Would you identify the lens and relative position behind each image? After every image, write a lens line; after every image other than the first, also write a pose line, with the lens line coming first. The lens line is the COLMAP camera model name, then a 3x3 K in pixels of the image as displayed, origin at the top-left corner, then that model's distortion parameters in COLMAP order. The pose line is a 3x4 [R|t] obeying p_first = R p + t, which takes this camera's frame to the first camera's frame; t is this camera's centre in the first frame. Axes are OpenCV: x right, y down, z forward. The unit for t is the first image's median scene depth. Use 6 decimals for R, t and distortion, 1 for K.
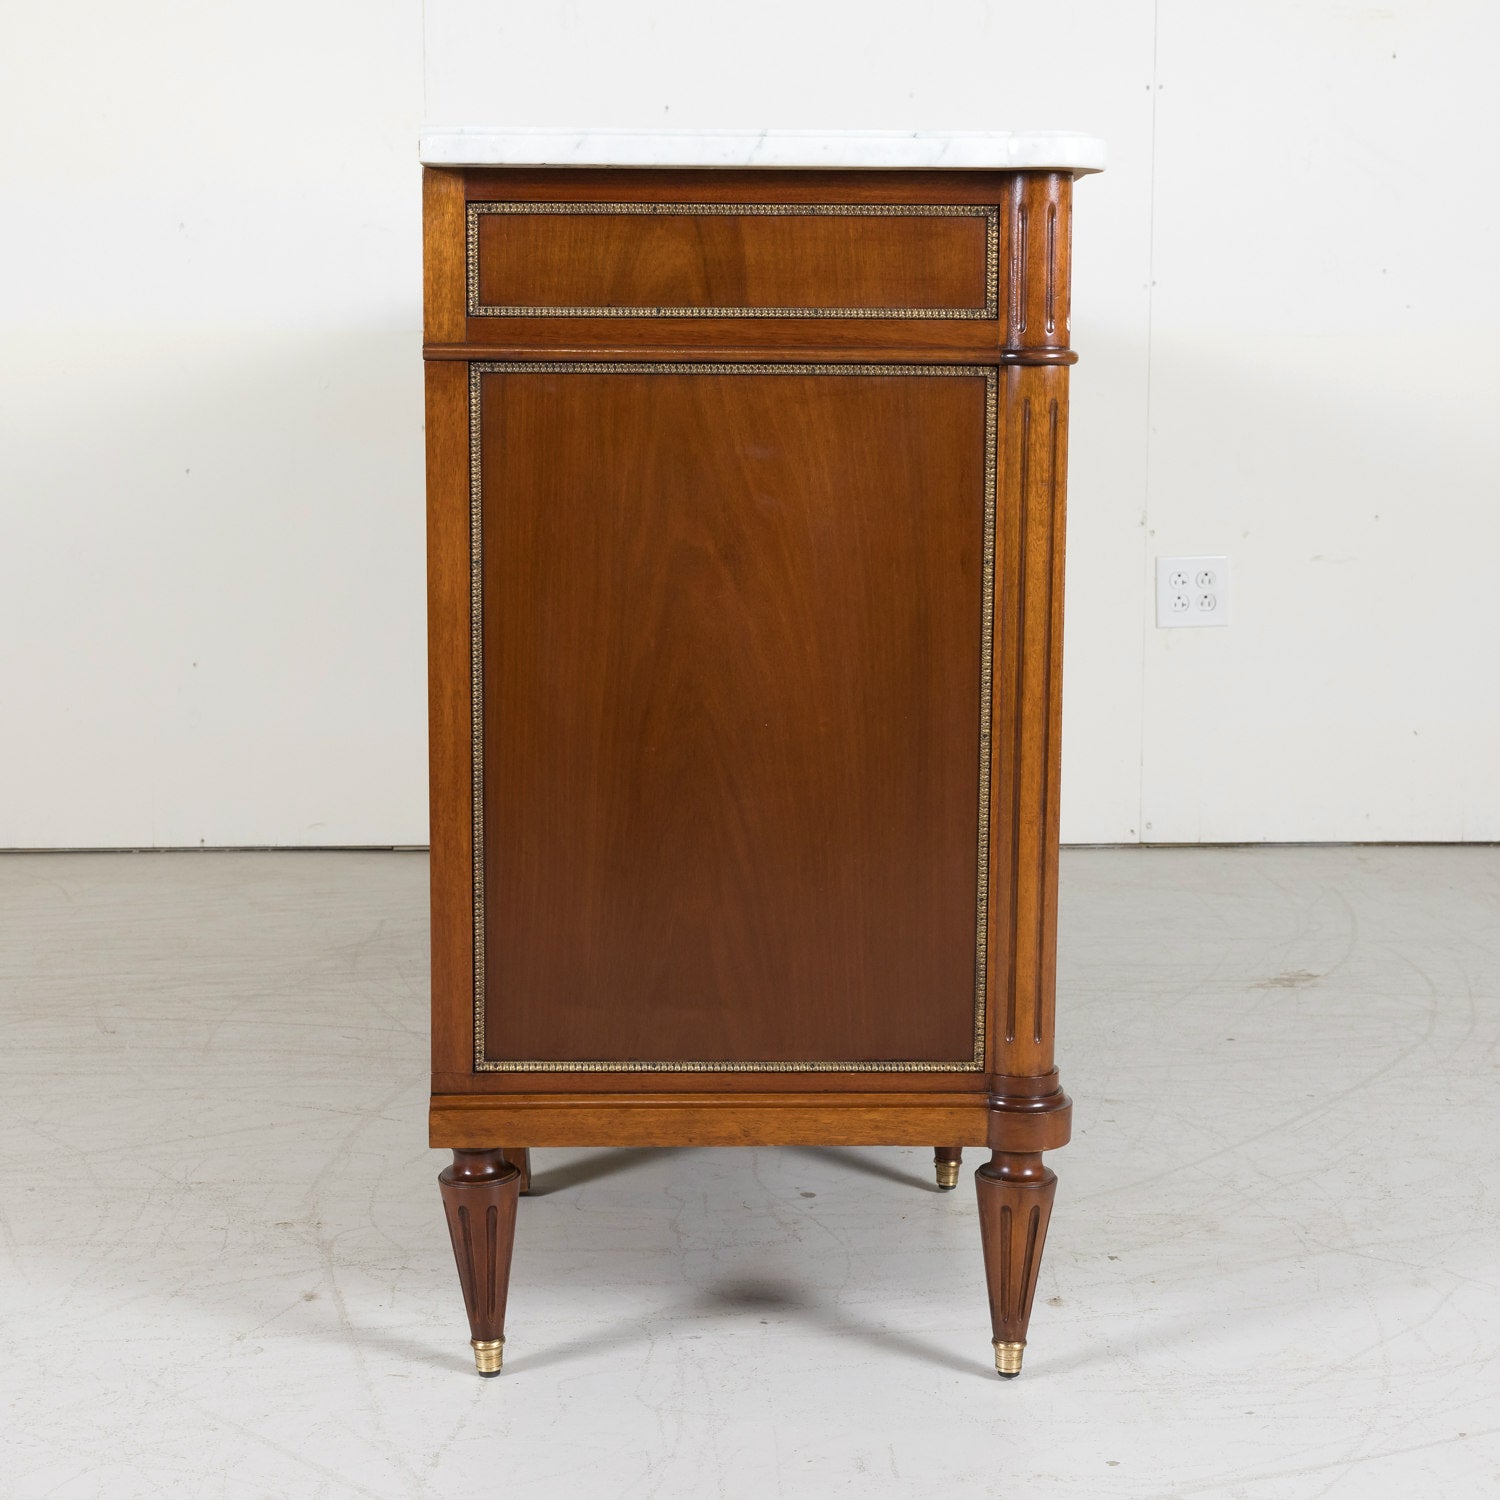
lens RADIAL K [[2533.7, 0, 750.0], [0, 2533.7, 750.0], [0, 0, 1]] dist [-0.009139, 0.032953]
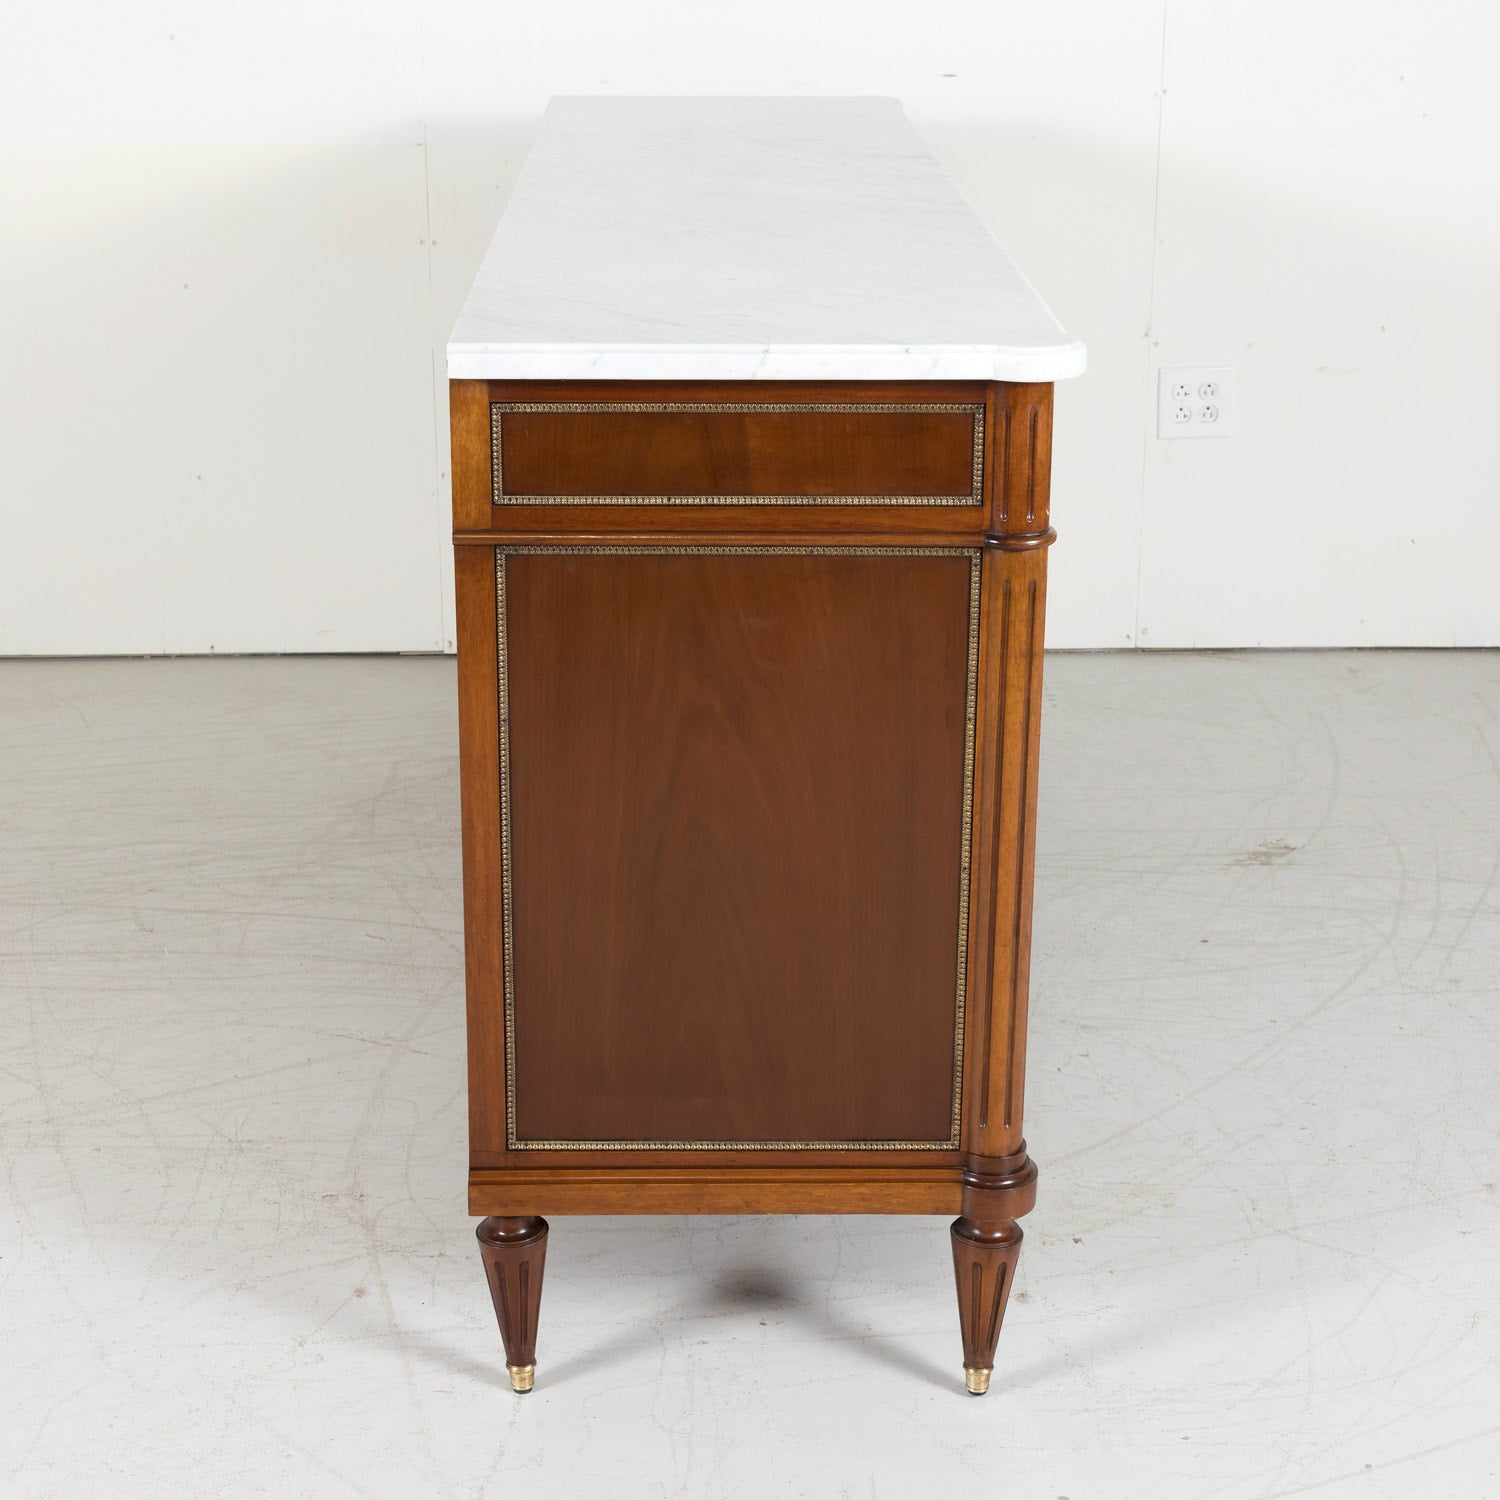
lens RADIAL K [[2679.8, 0, 726.9], [0, 2679.8, 745.7], [0, 0, 1]] dist [-0.002545, 0.013548]
pose [[0.999966, 0.002257, -0.007948, -0.001946], [-0.000774, 0.983335, 0.181800, -0.266992], [0.008226, -0.181787, 0.983303, -0.139801]]
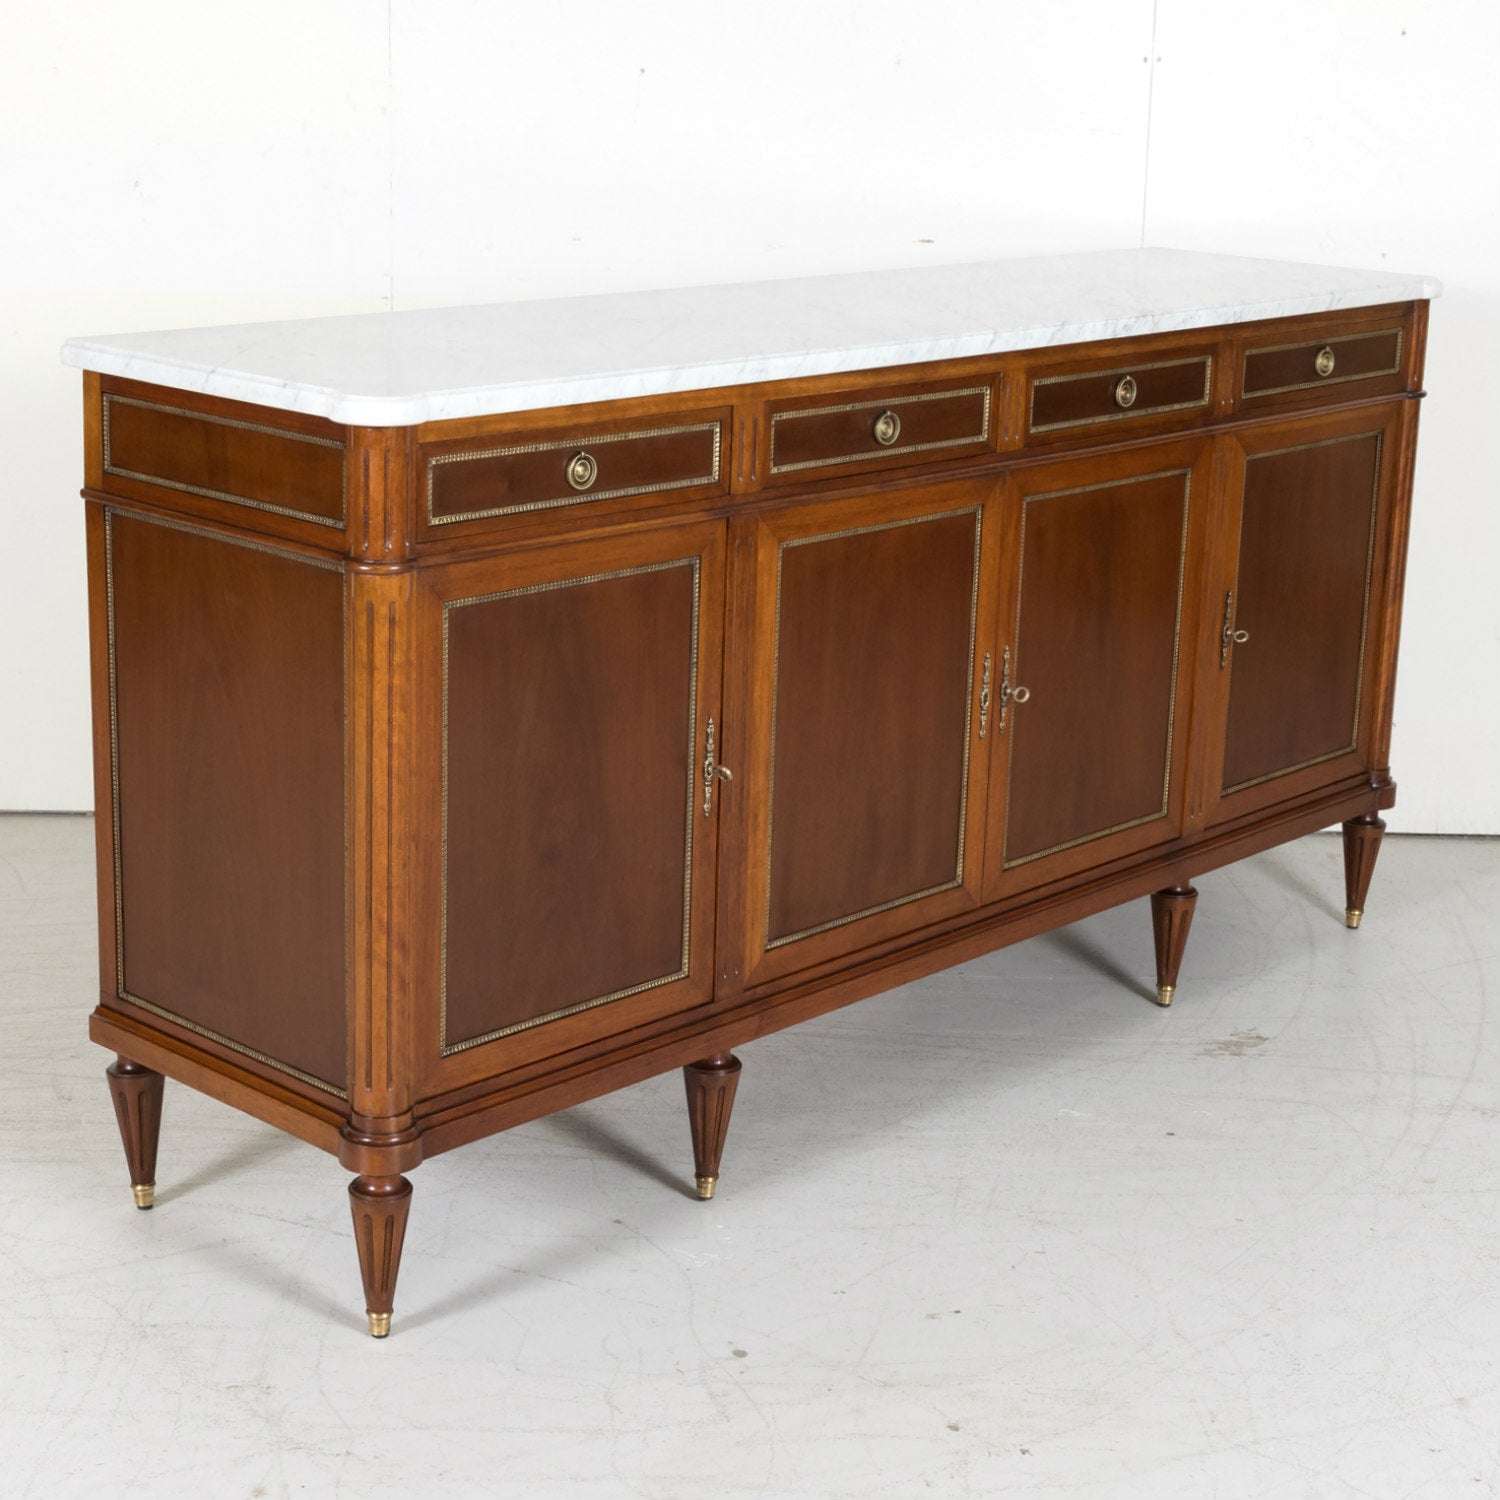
lens RADIAL K [[2819.5, 0, 795.8], [0, 2819.5, 783.1], [0, 0, 1]] dist [-0.020033, -0.036195]
pose [[0.726526, 0.212730, -0.653381, 1.160040], [-0.133132, 0.976432, 0.169874, -0.304262], [0.674119, -0.036432, 0.737724, 0.105253]]
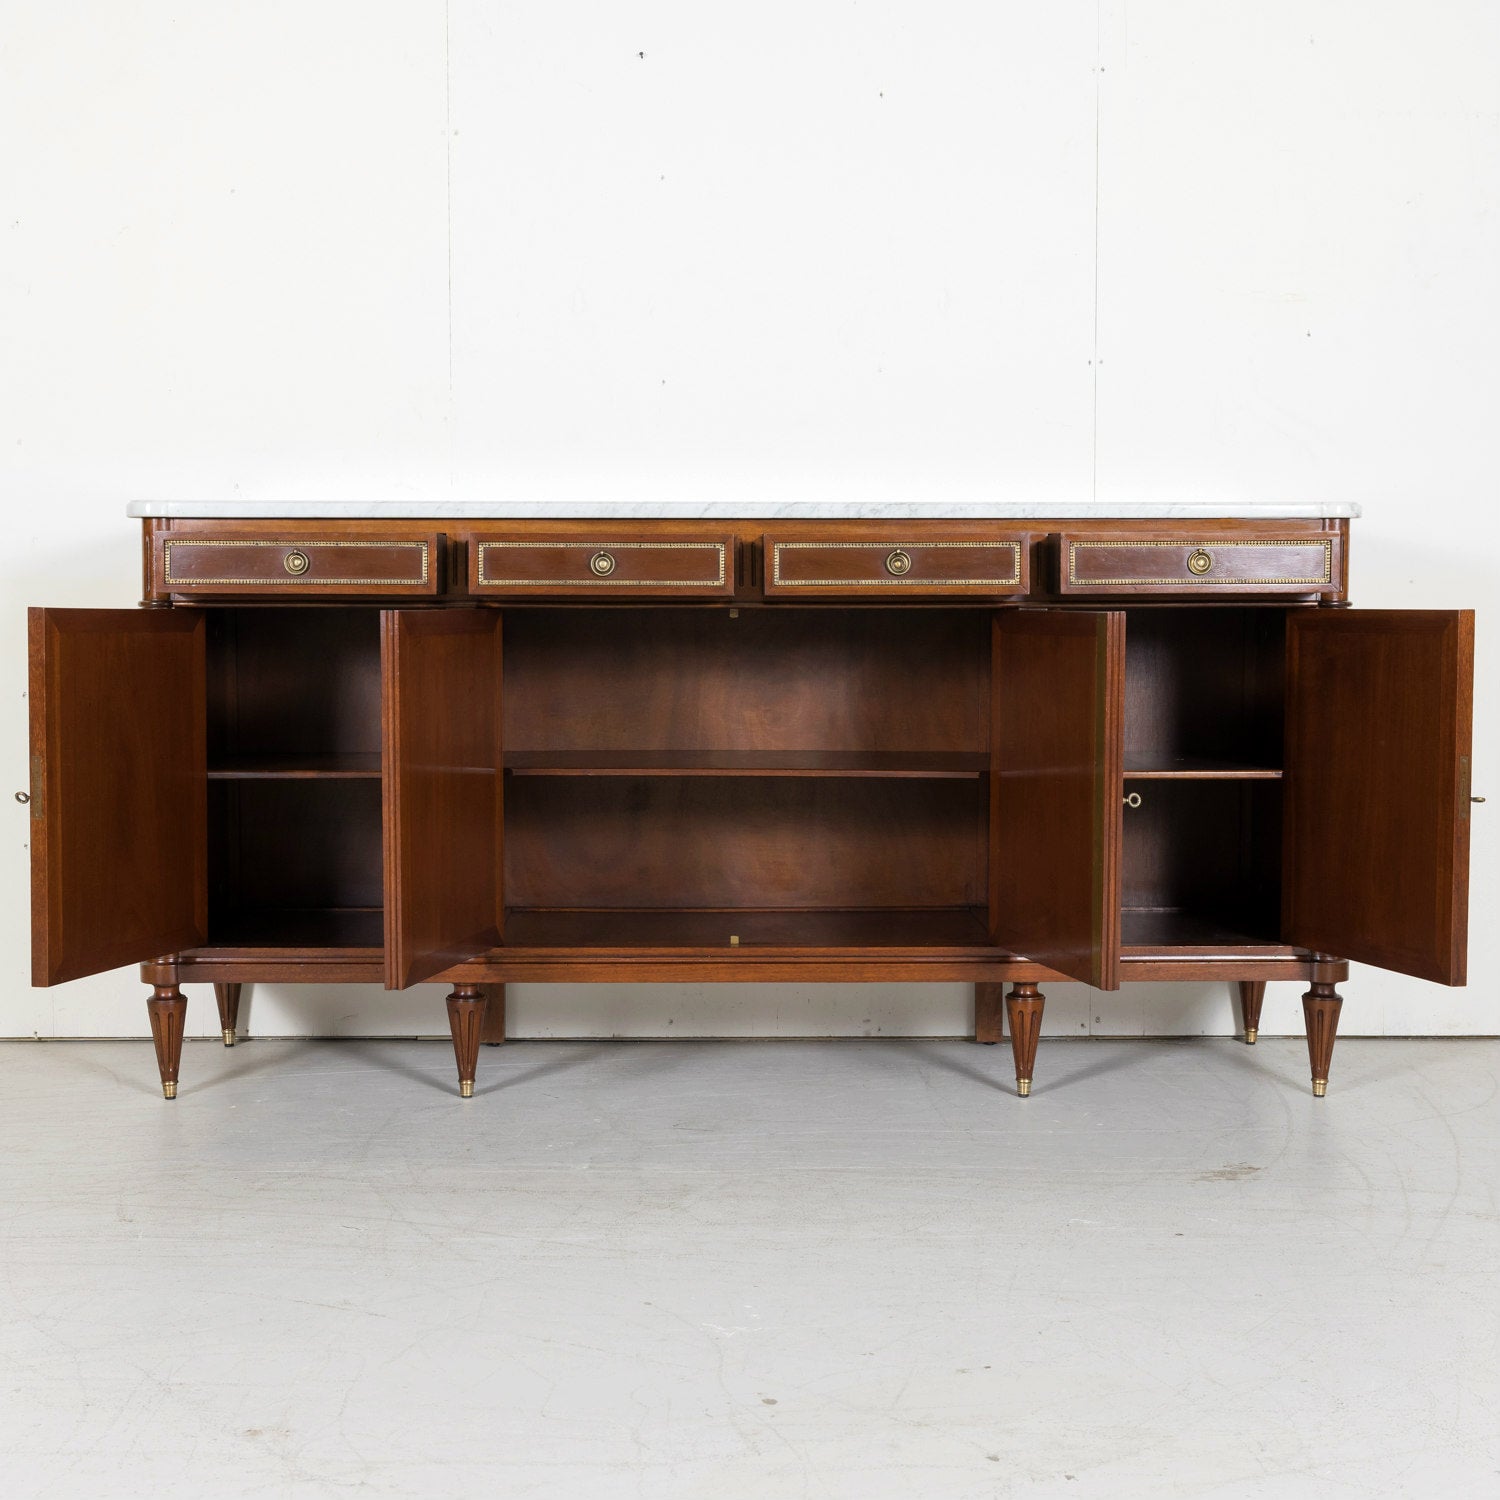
lens RADIAL K [[2360.7, 0, 721.7], [0, 2360.7, 797.5], [0, 0, 1]] dist [-0.002148, -0.016242]
pose [[-0.010159, 0.106394, -0.994272, 2.026870], [-0.148831, 0.983087, 0.106718, -0.268480], [0.988810, 0.149063, 0.005847, 1.438147]]
